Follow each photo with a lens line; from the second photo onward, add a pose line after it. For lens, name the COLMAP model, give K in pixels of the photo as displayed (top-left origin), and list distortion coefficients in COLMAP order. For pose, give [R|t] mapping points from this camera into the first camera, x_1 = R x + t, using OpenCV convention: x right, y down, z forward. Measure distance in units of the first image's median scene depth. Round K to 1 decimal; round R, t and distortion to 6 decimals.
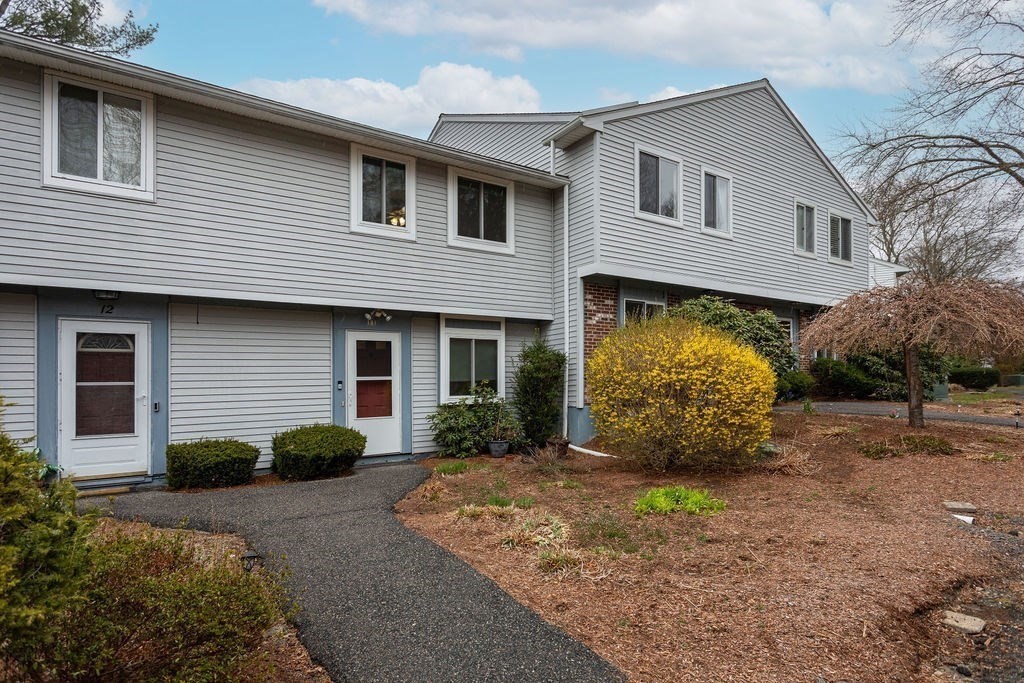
lens RADIAL K [[551.1, 0, 508.5], [0, 551.1, 347.8], [0, 0, 1]] dist [0.004006, 0.000833]
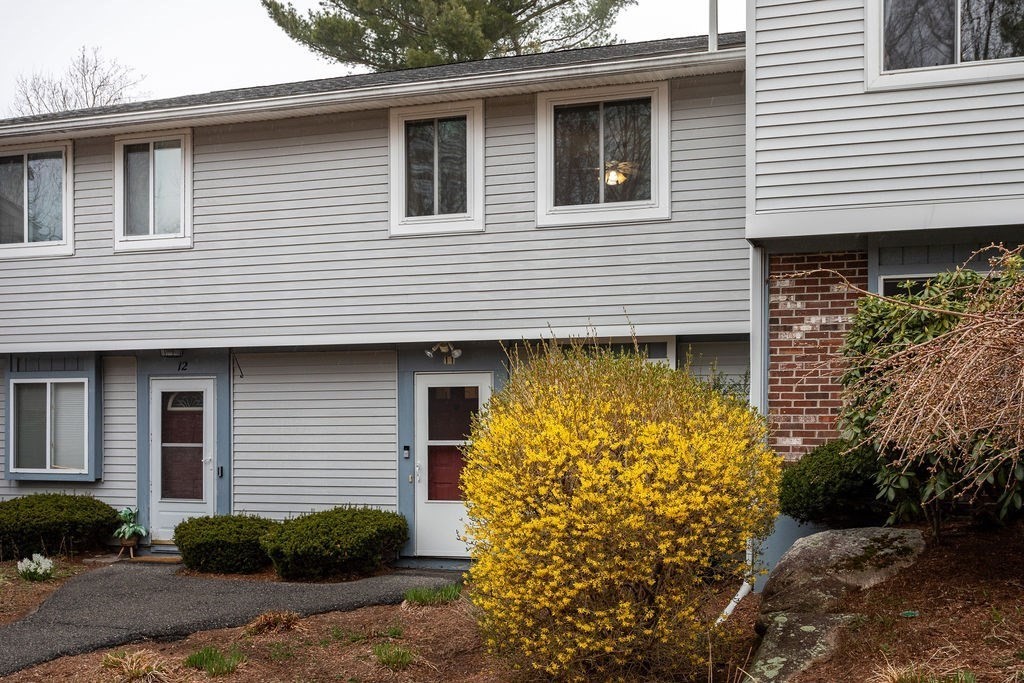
lens RADIAL K [[954.9, 0, 607.4], [0, 954.9, 350.6], [0, 0, 1]] dist [0.009201, 0.000000]
pose [[0.632819, -0.031747, -0.773648, 0.801778], [0.046425, 0.998917, -0.003017, -0.046086], [0.772906, -0.034007, 0.633608, 0.420481]]
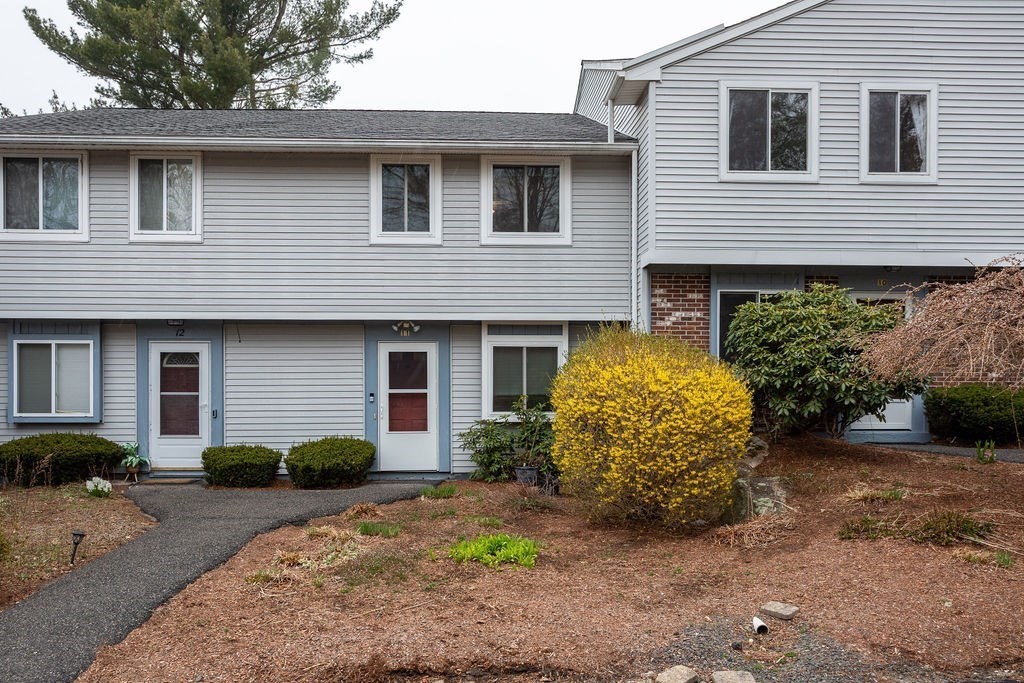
lens RADIAL K [[751.6, 0, 501.1], [0, 751.6, 331.1], [0, 0, 1]] dist [-0.008901, 0.009833]
pose [[0.843623, -0.013313, -0.536772, 0.615507], [0.020429, 0.999765, 0.007311, -0.057026], [0.536548, -0.017133, 0.843696, -0.018729]]
